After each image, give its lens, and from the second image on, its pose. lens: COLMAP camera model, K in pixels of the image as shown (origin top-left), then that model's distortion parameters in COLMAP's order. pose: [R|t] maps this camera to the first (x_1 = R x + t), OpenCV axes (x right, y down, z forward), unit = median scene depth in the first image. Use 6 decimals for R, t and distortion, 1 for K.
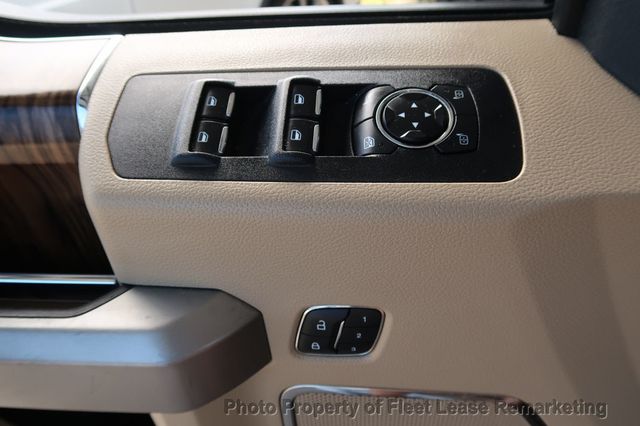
lens RADIAL K [[445.2, 0, 317.7], [0, 445.2, 212.5], [0, 0, 1]] dist [-0.033244, 0.019588]
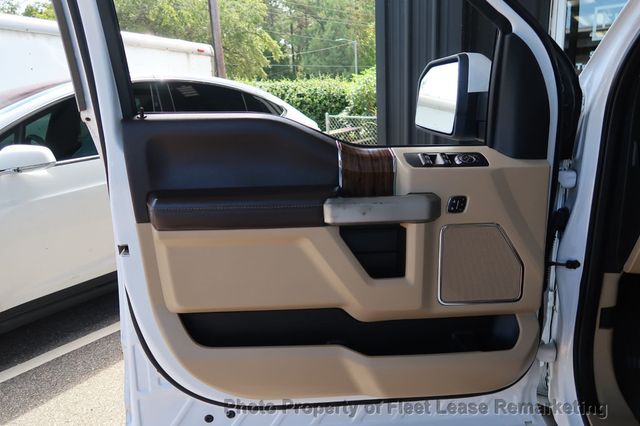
lens RADIAL K [[445.2, 0, 321.0], [0, 445.2, 212.3], [0, 0, 1]] dist [-0.033244, 0.019588]
pose [[0.992758, -0.012402, 0.119489, -1.840562], [0.063226, 0.899692, -0.431923, 2.181034], [-0.102147, 0.436350, 0.893960, -2.785165]]
